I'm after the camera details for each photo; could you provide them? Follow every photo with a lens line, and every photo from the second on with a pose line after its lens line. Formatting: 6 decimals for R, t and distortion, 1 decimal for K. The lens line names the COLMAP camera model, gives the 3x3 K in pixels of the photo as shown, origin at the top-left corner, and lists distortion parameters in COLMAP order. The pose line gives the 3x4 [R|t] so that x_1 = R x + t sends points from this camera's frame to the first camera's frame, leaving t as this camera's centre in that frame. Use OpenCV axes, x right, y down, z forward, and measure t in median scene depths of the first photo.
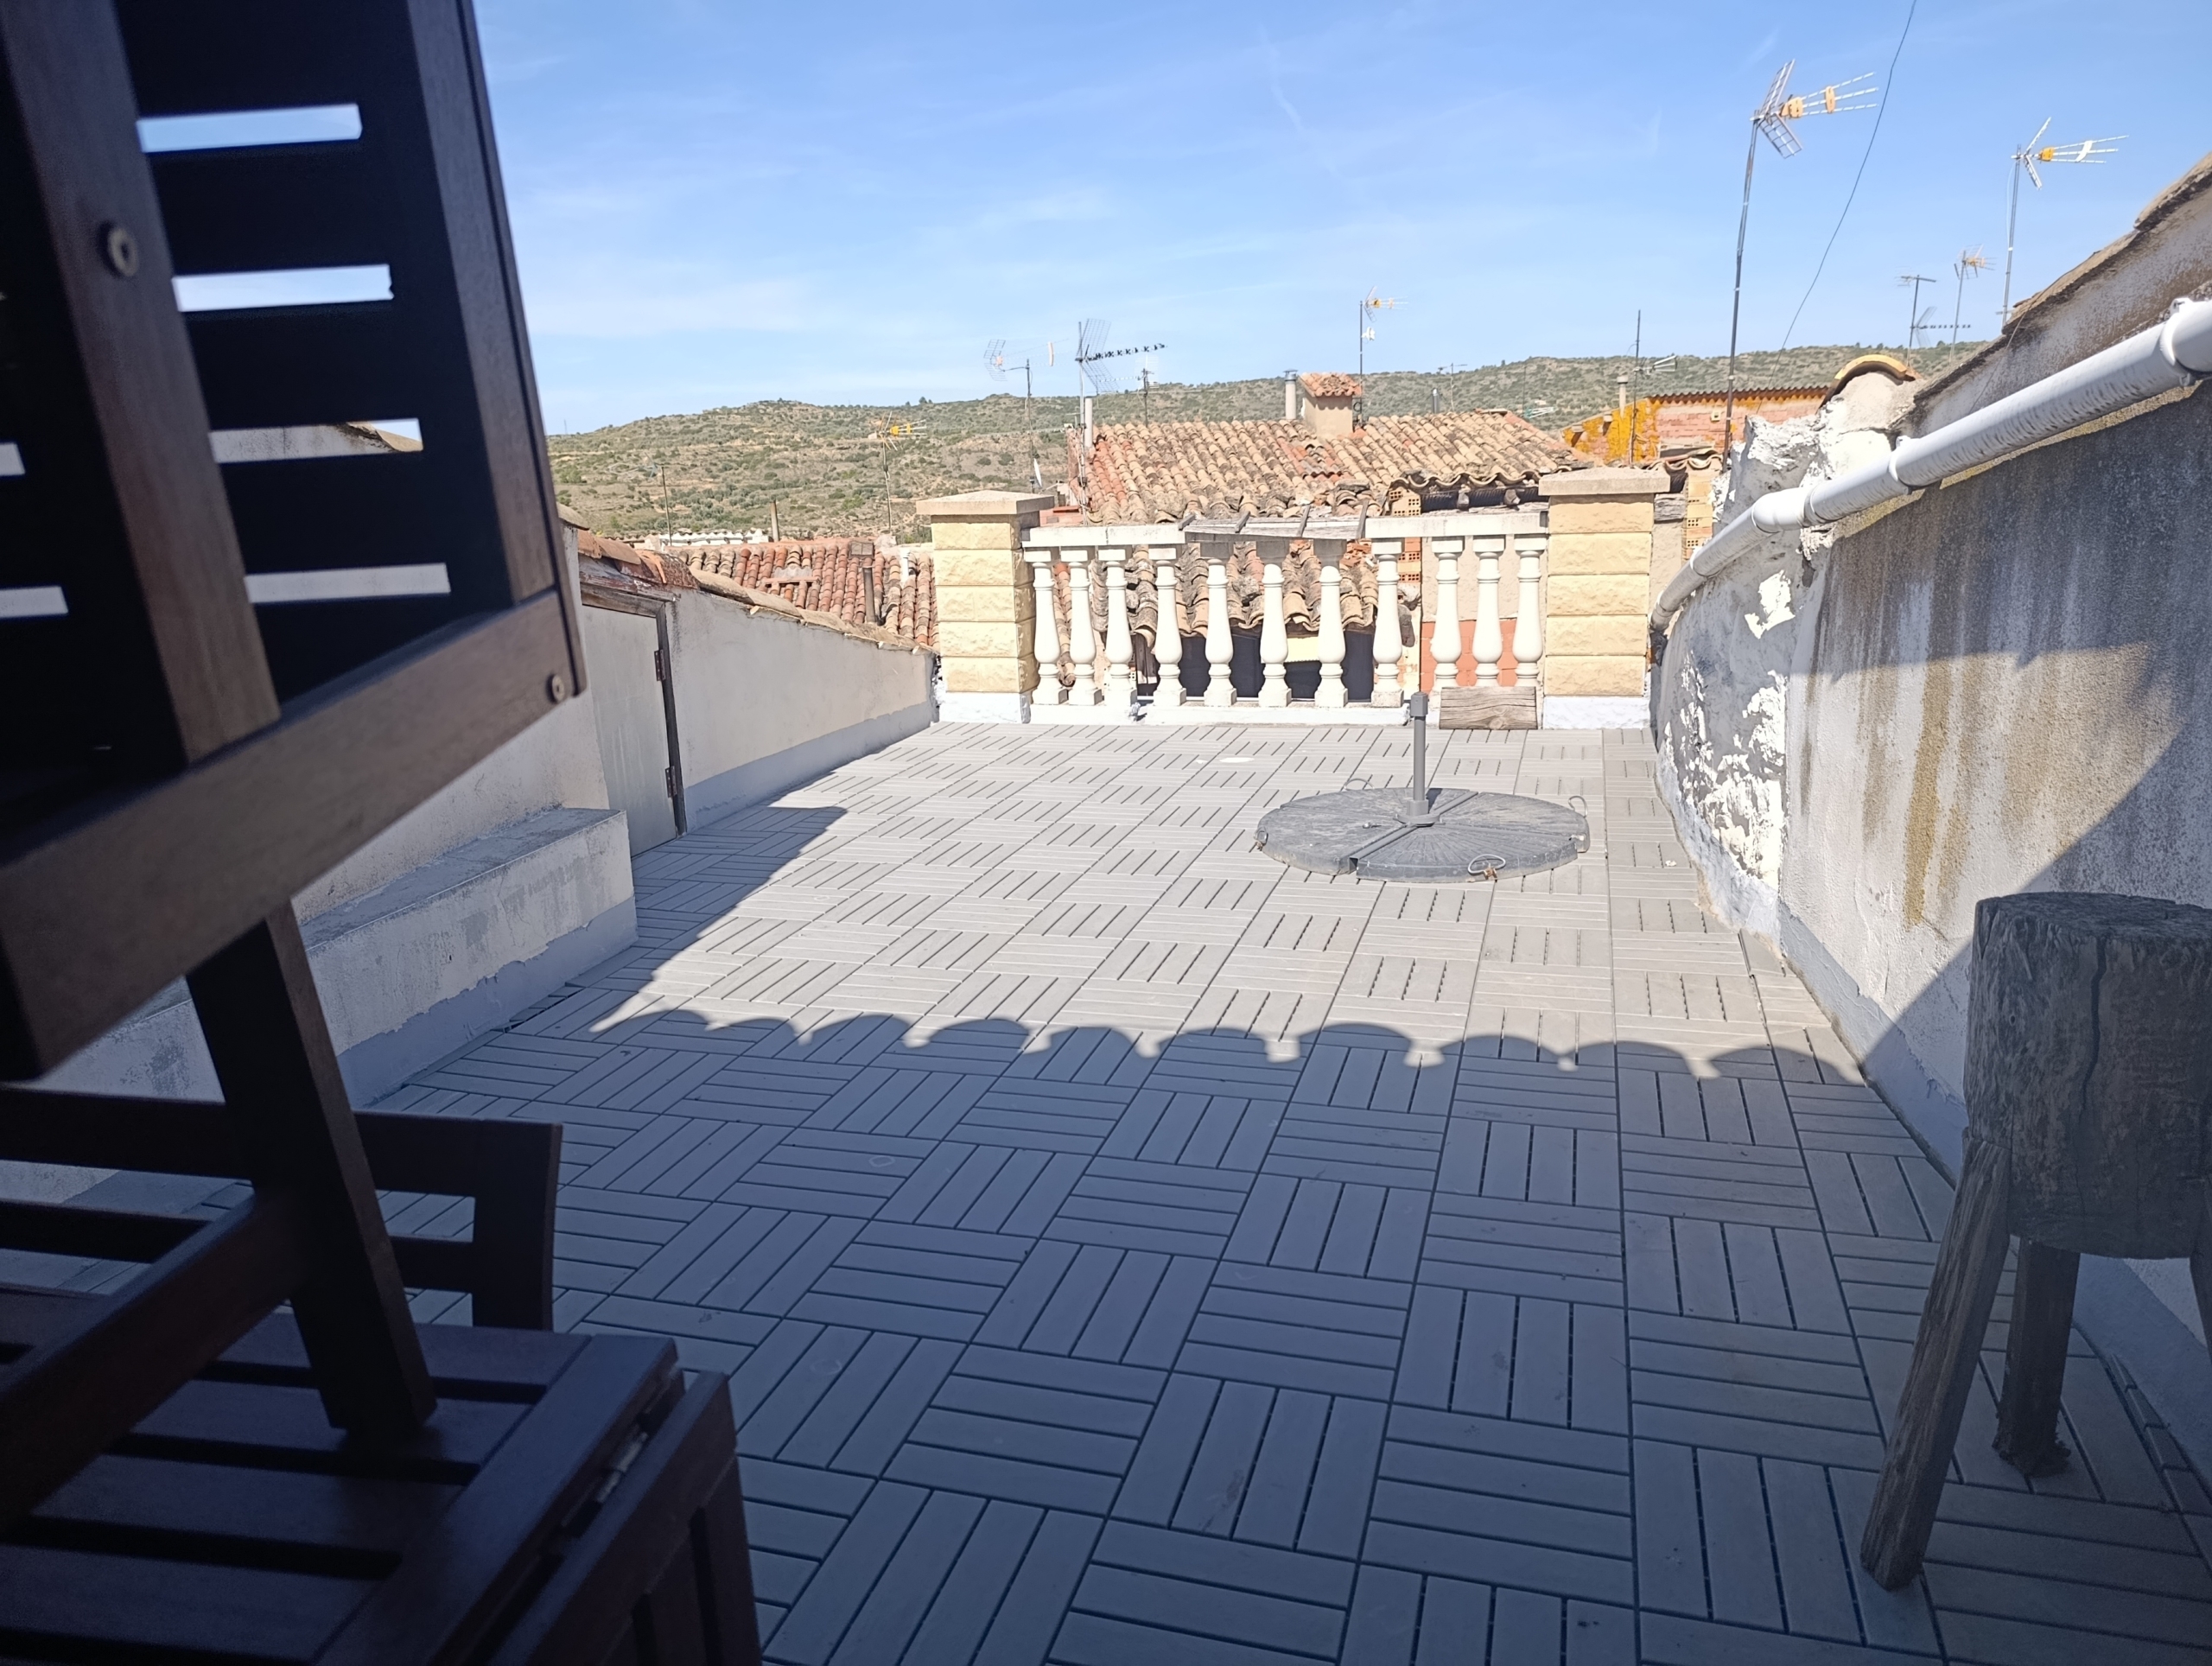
lens RADIAL K [[1518.0, 0, 1107.4], [0, 1518.0, 847.3], [0, 0, 1]] dist [0.032320, -0.049287]
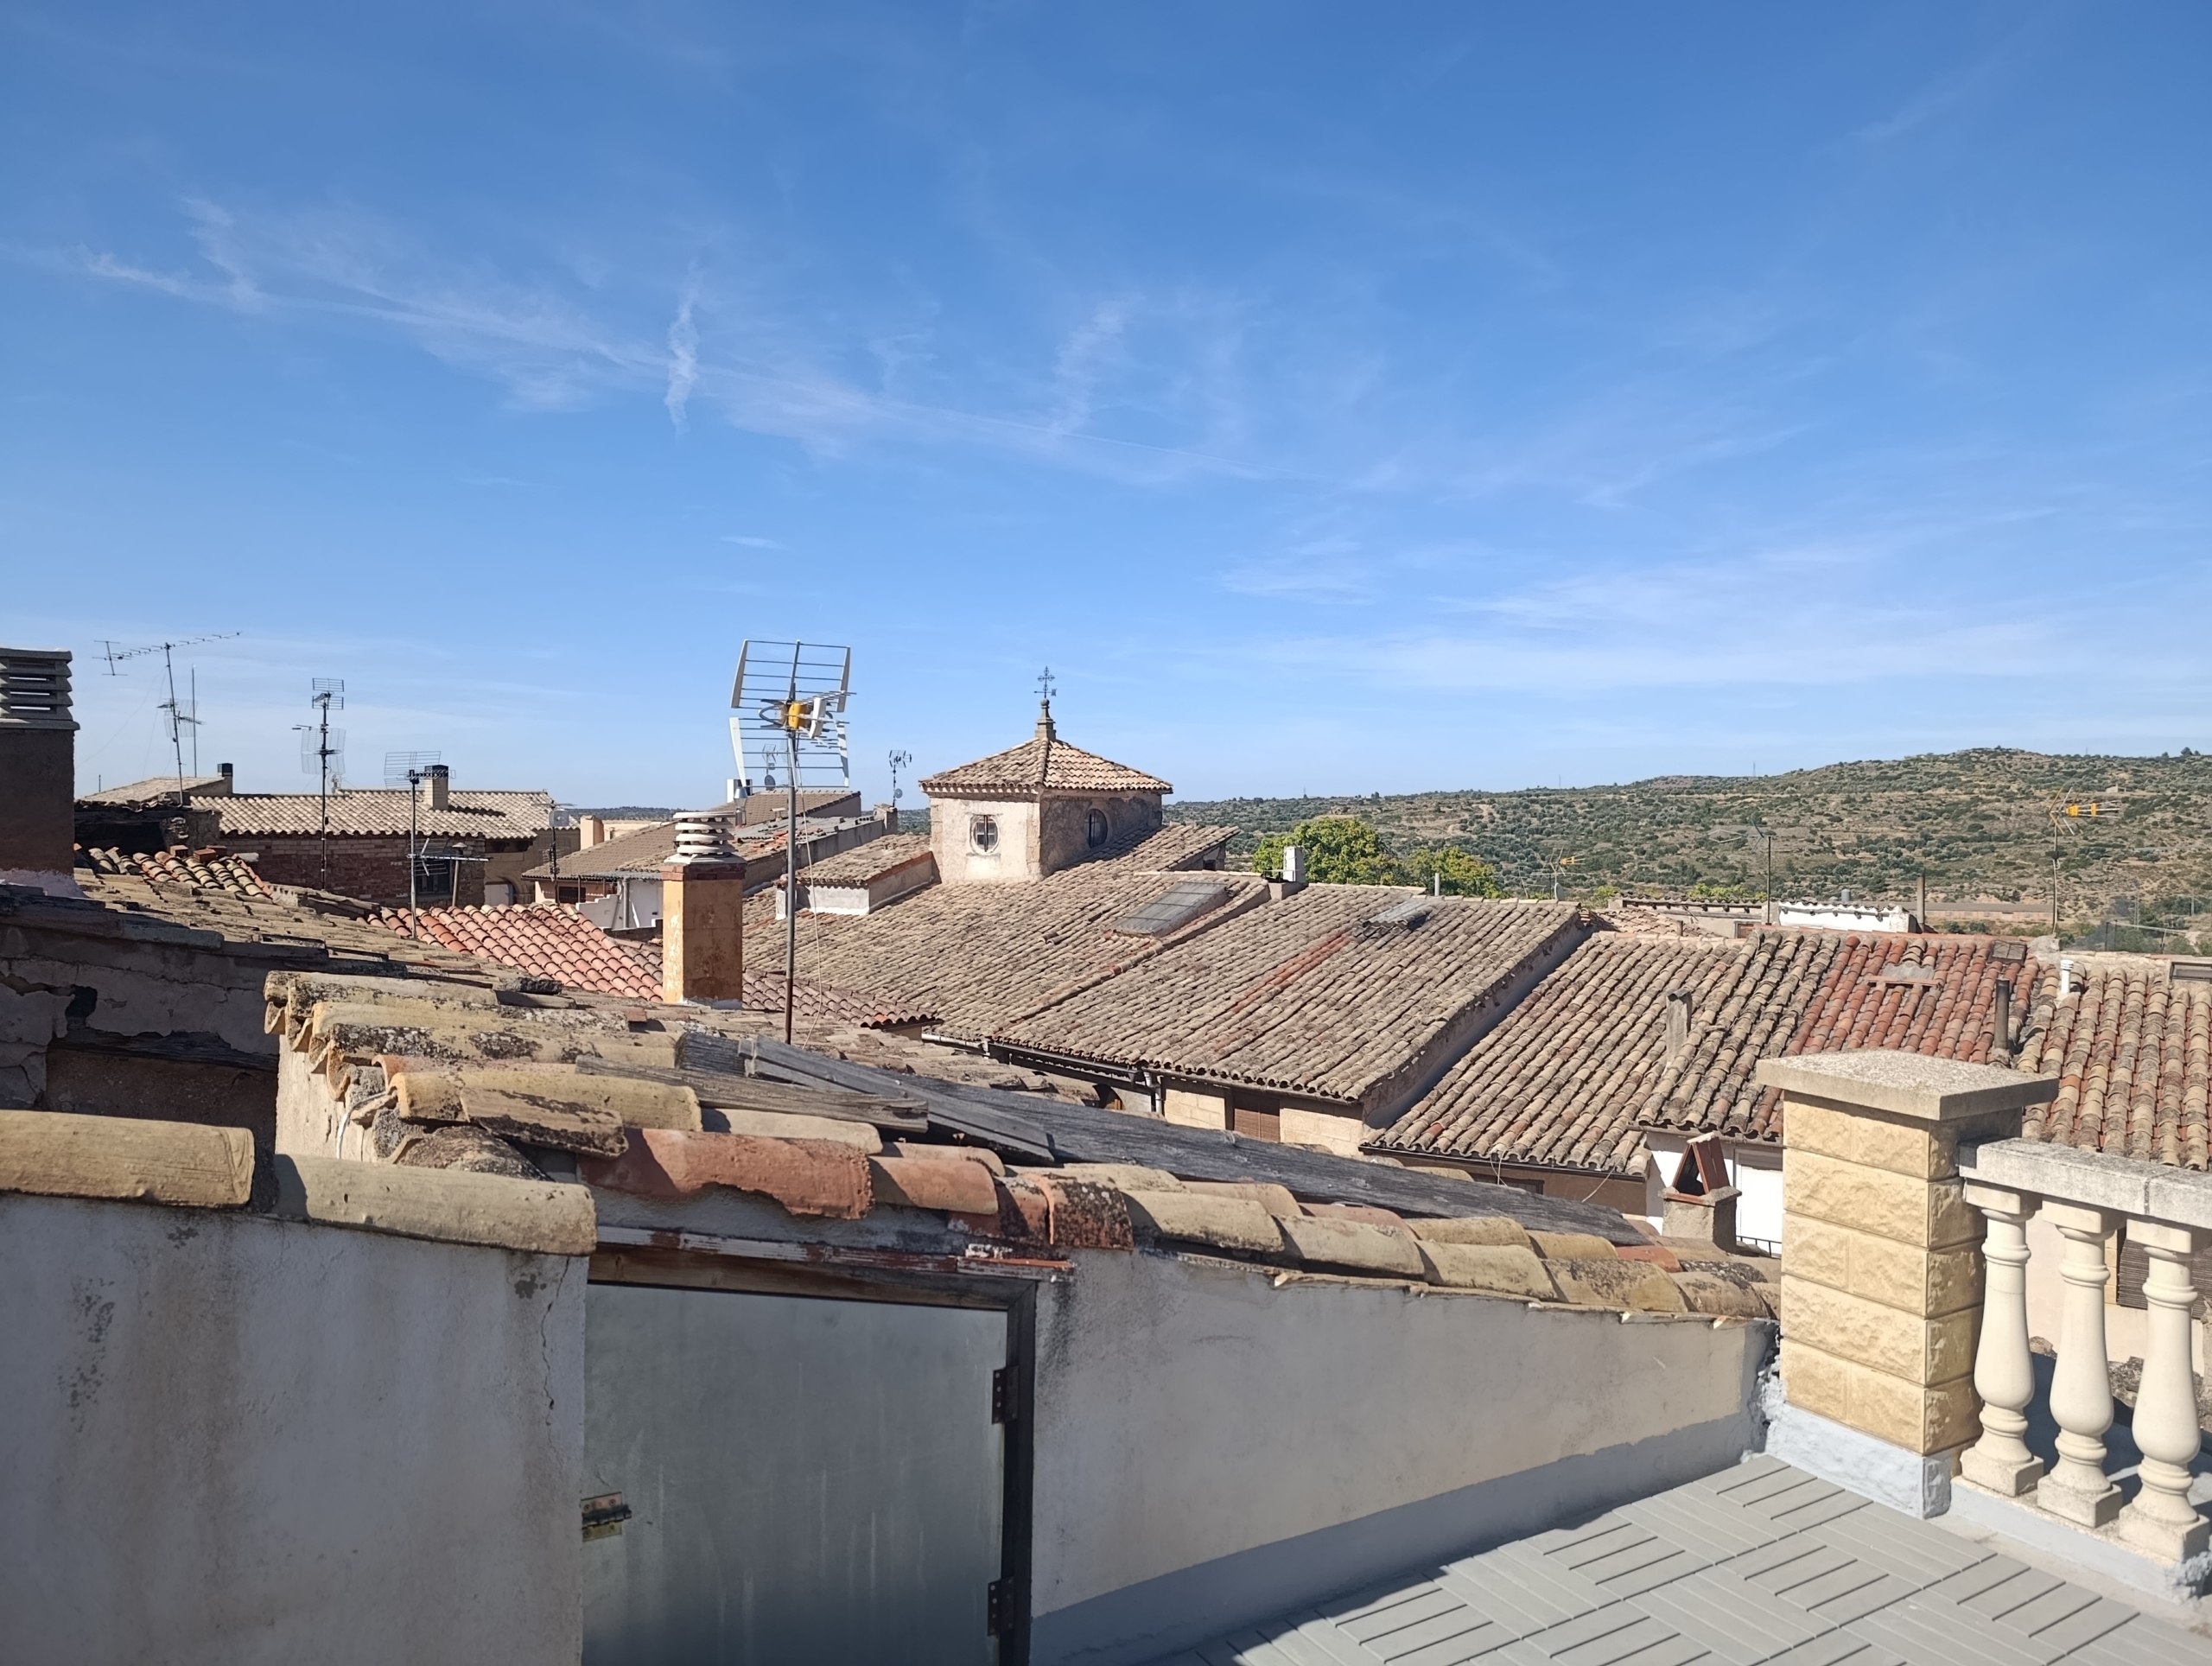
lens RADIAL K [[1518.0, 0, 1144.4], [0, 1518.0, 856.4], [0, 0, 1]] dist [0.032320, -0.049287]
pose [[0.752540, 0.068846, -0.654937, 0.018731], [-0.203073, 0.970315, -0.131338, -0.049066], [0.626454, 0.231837, 0.744182, 0.113702]]
